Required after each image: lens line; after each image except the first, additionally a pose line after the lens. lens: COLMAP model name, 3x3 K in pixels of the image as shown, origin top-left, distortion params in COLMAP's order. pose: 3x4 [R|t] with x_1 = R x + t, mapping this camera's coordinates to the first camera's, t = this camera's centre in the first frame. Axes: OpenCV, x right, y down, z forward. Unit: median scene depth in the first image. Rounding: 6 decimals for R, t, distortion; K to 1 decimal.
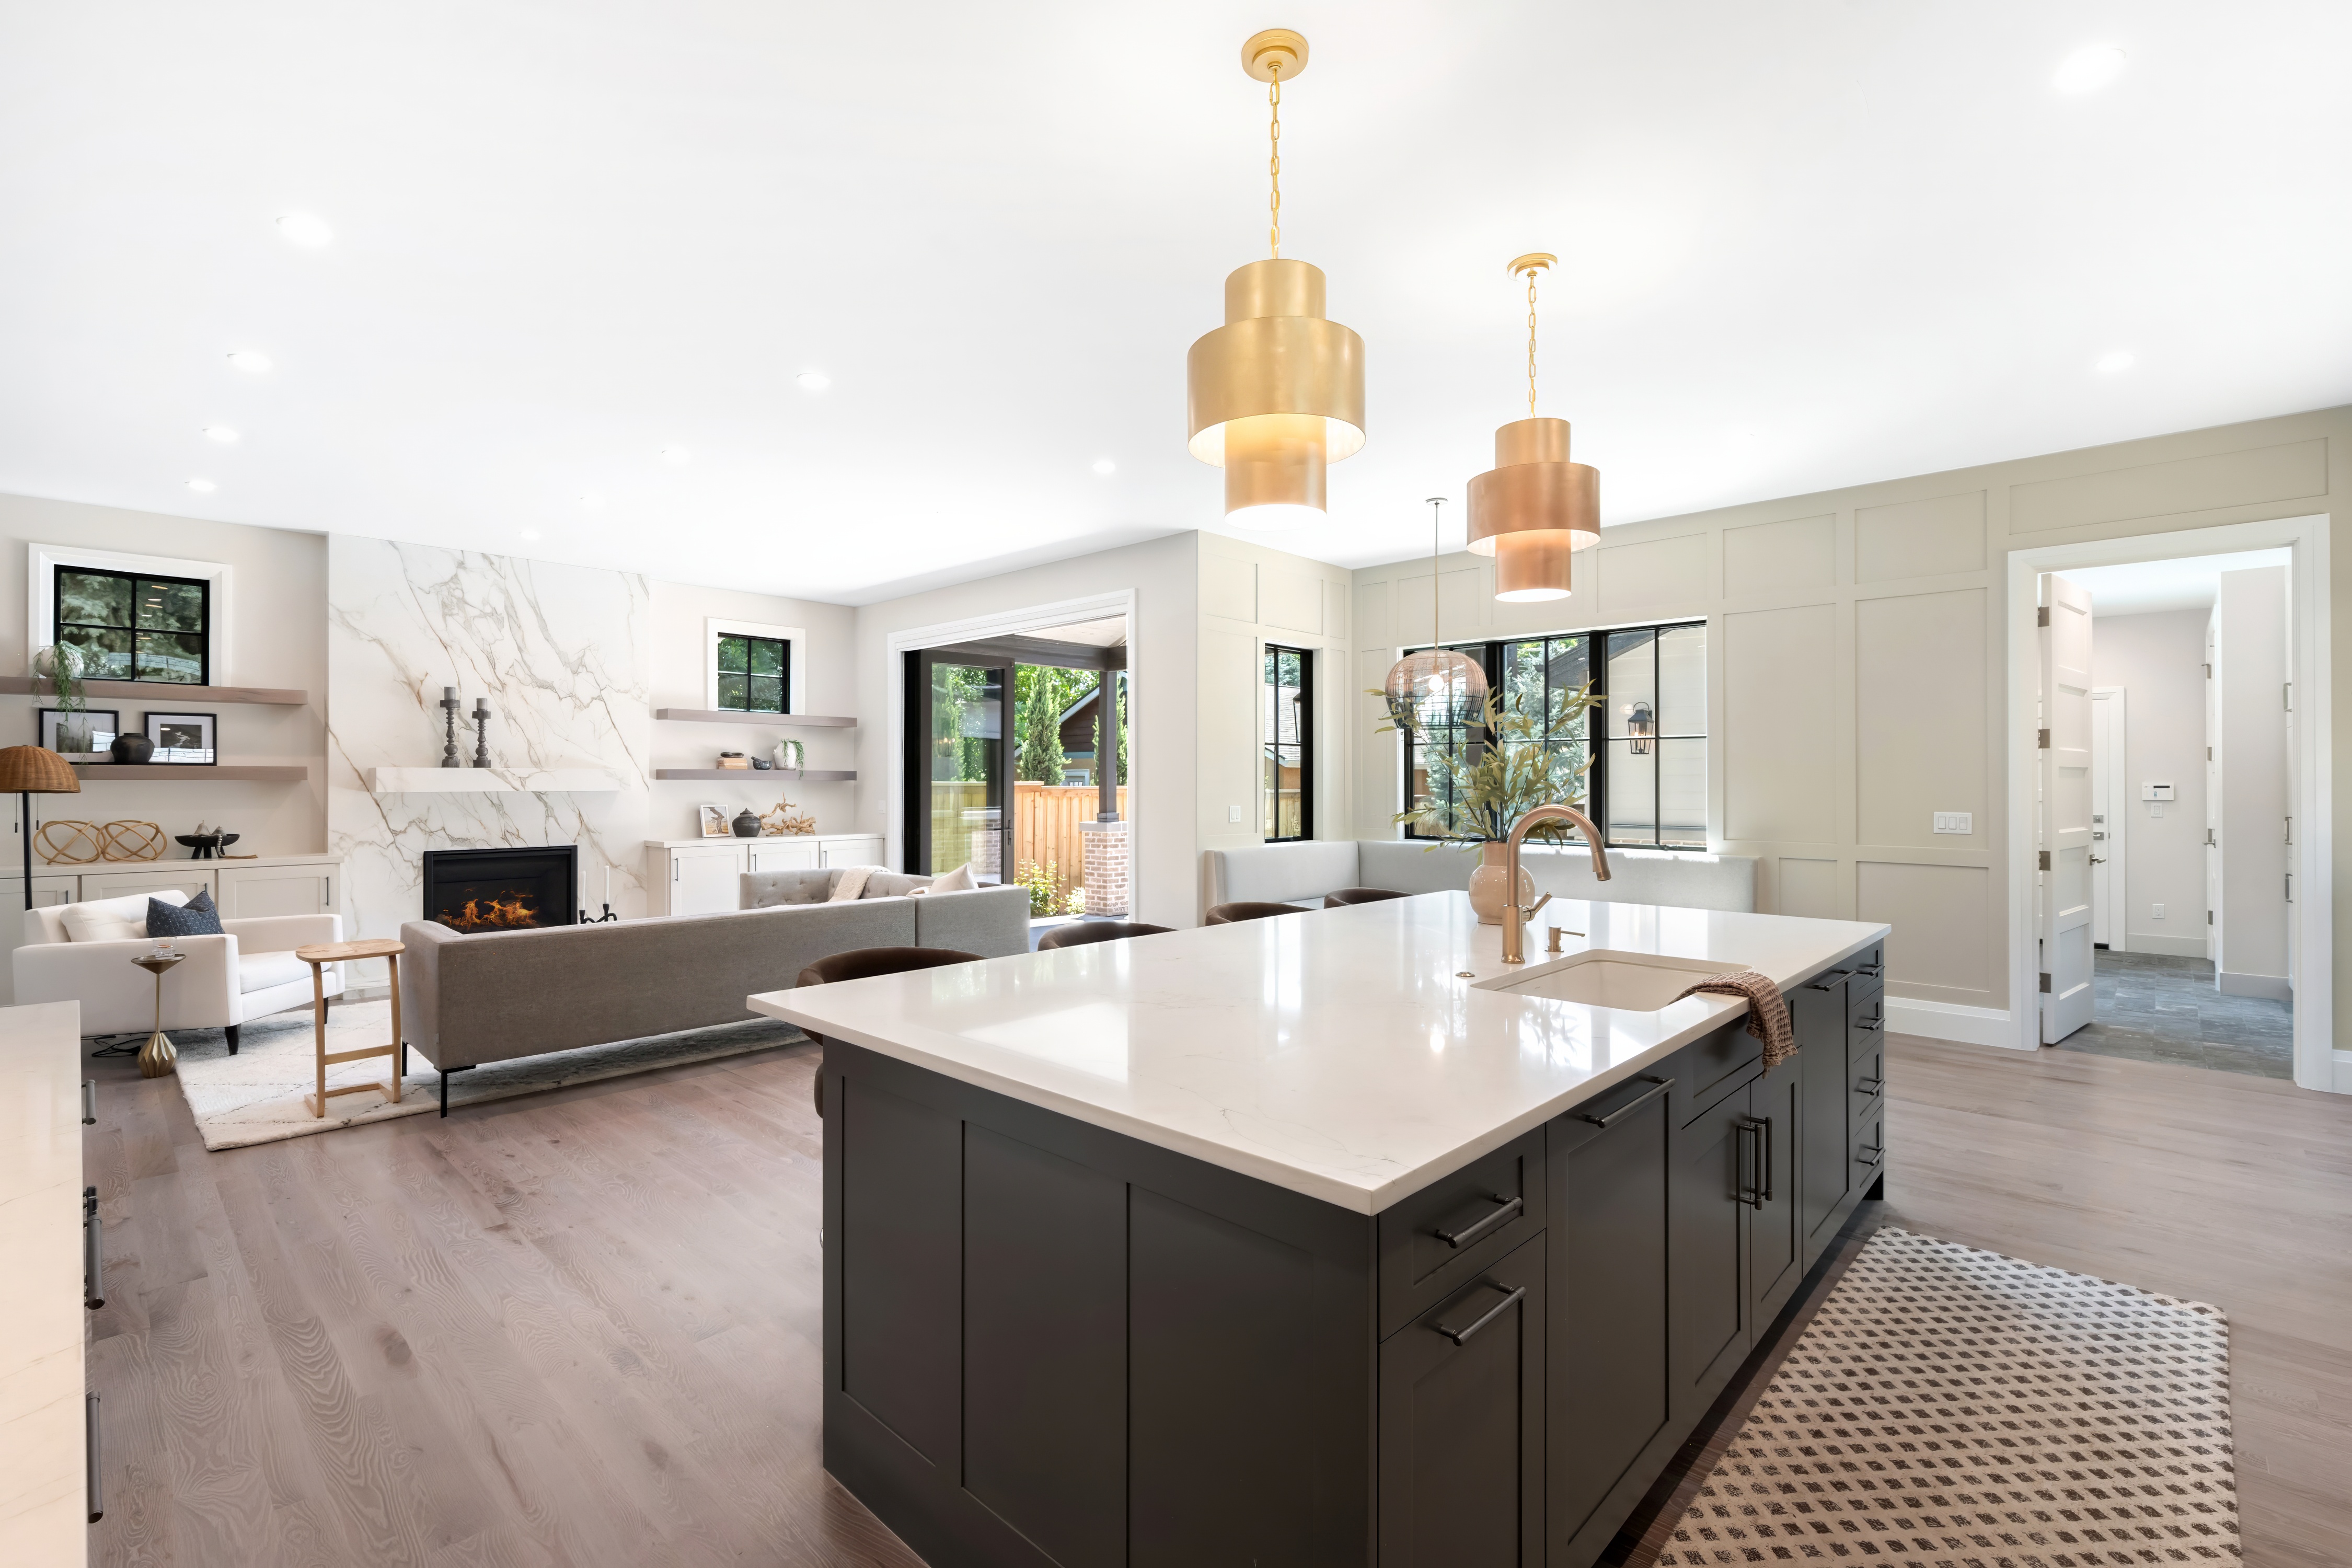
lens RADIAL K [[1065.0, 0, 1176.0], [0, 1065.0, 782.8], [0, 0, 1]] dist [0.001825, 0.000924]
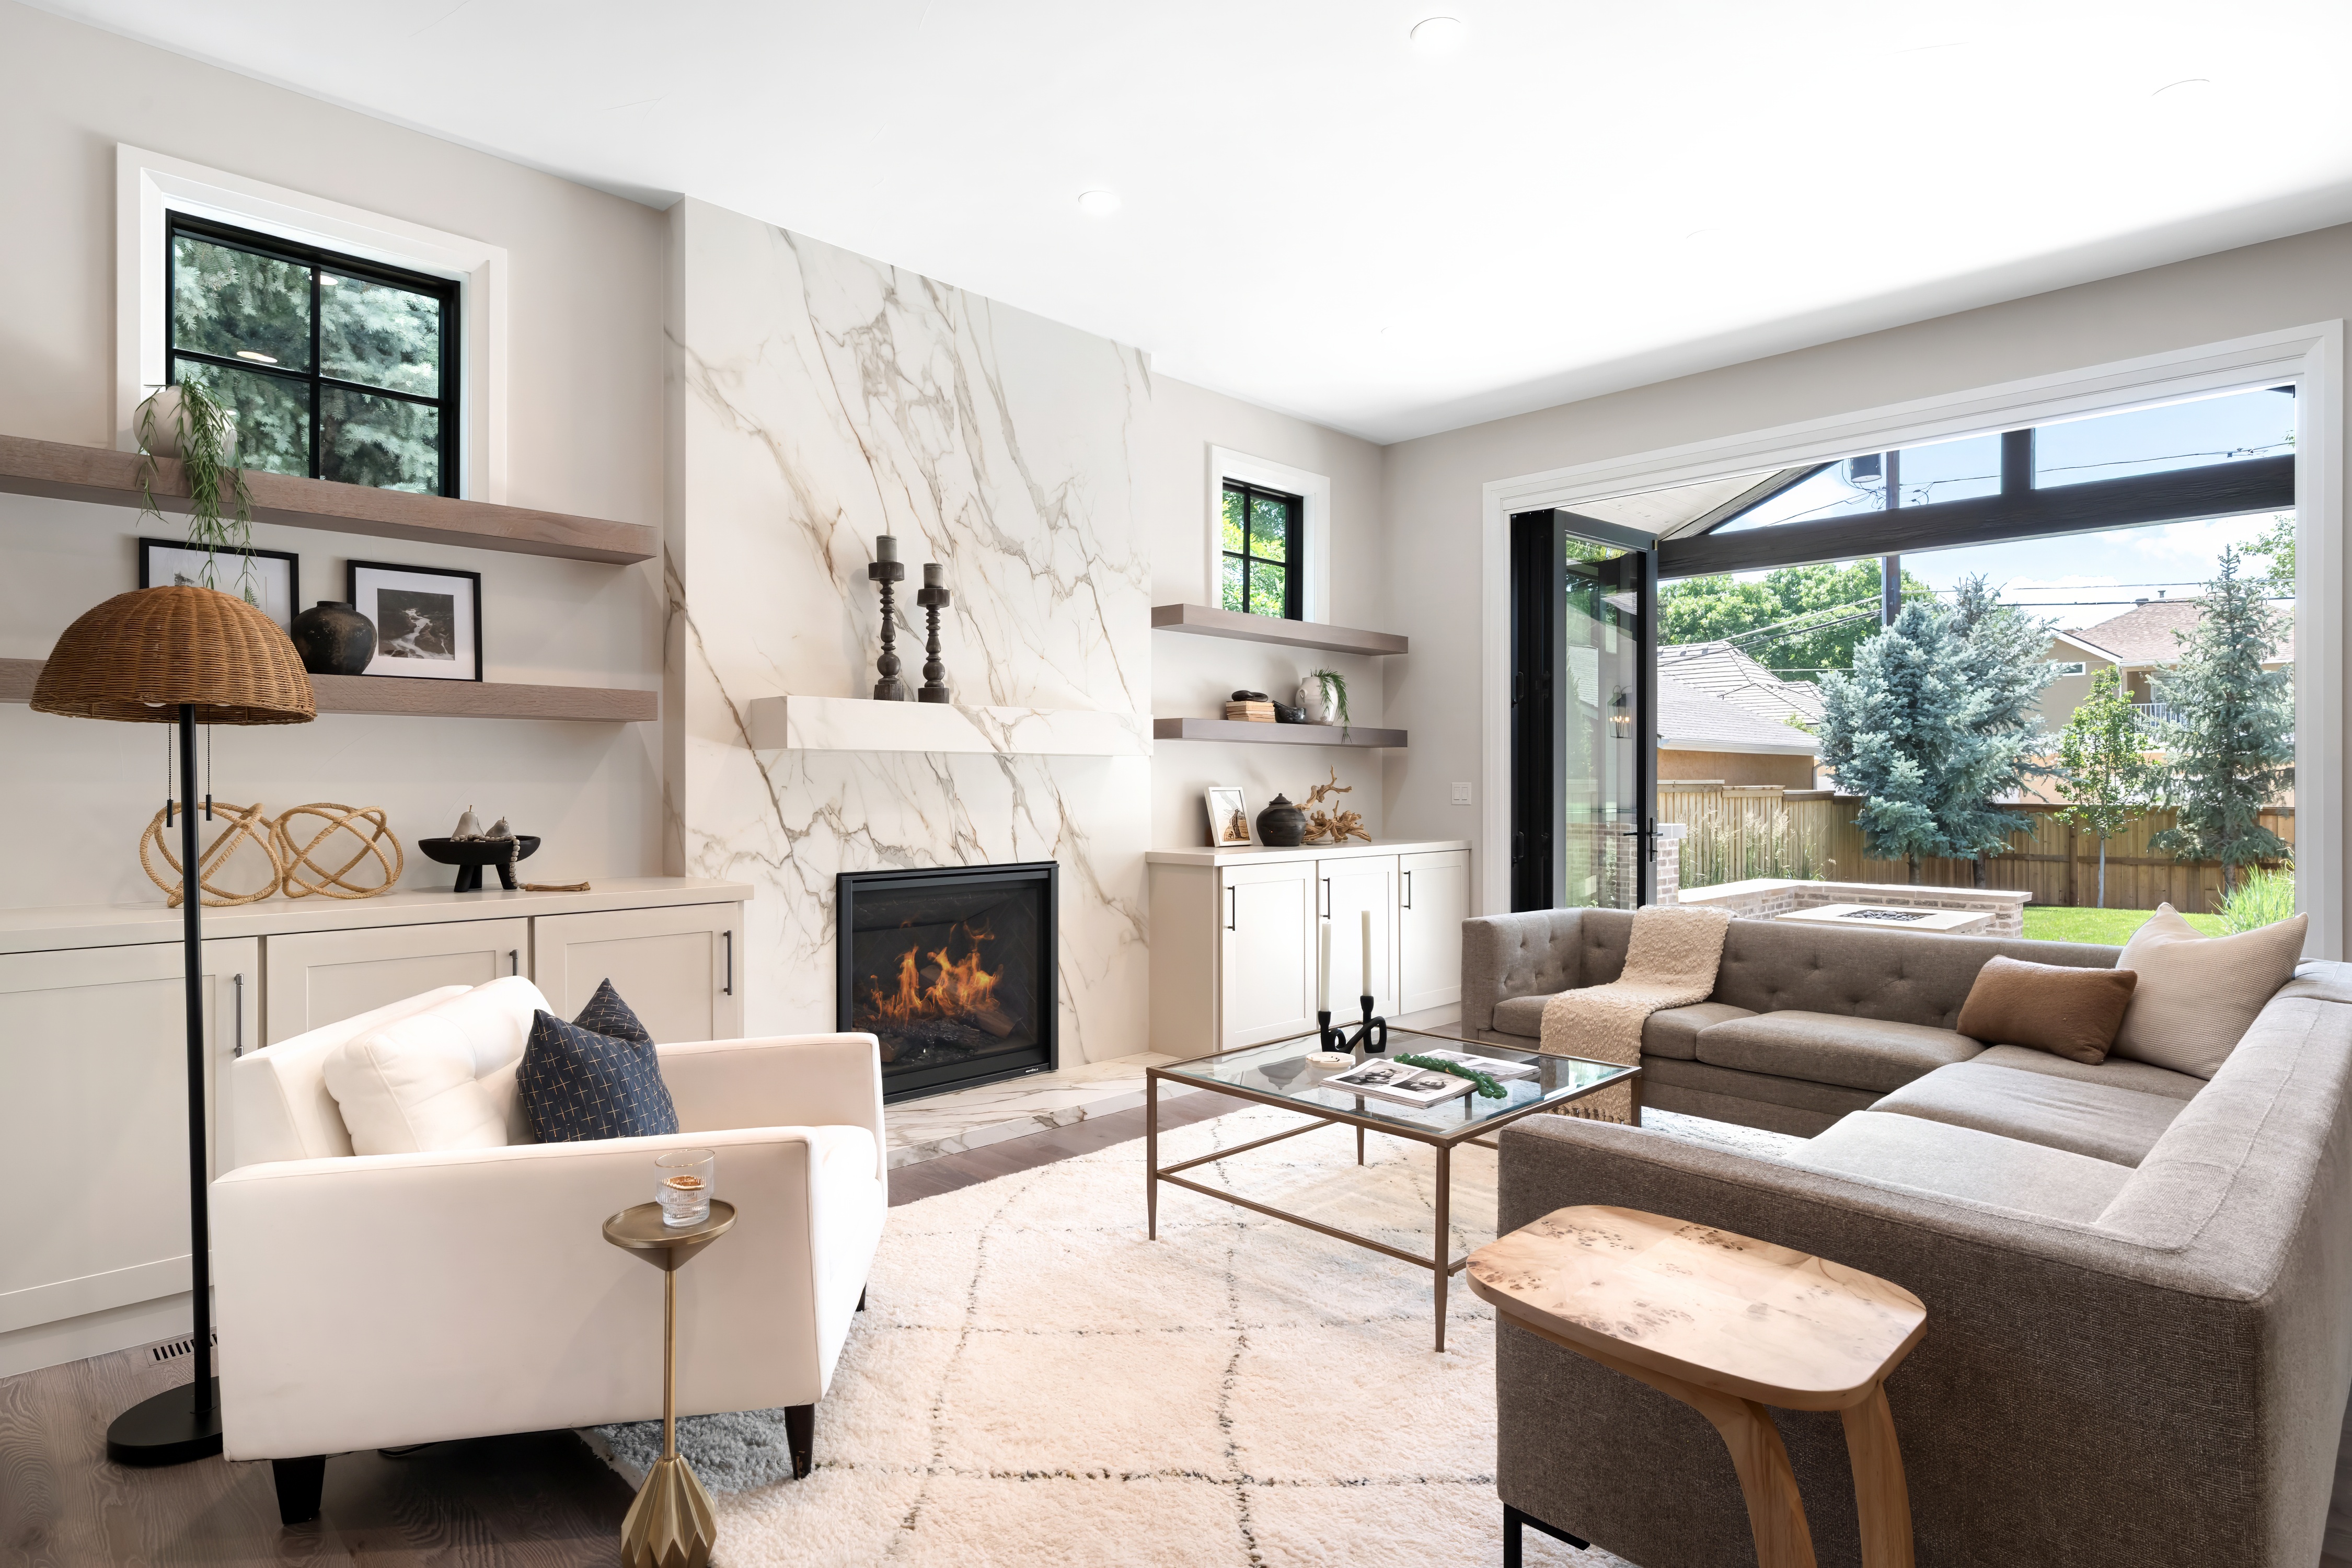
lens RADIAL K [[1268.2, 0, 1177.2], [0, 1268.2, 787.4], [0, 0, 1]] dist [-0.000735, 0.001765]
pose [[0.999793, 0.001126, -0.020308, -0.538192], [-0.001069, 0.999995, 0.002829, 0.023083], [0.020311, -0.002806, 0.999790, 0.423107]]
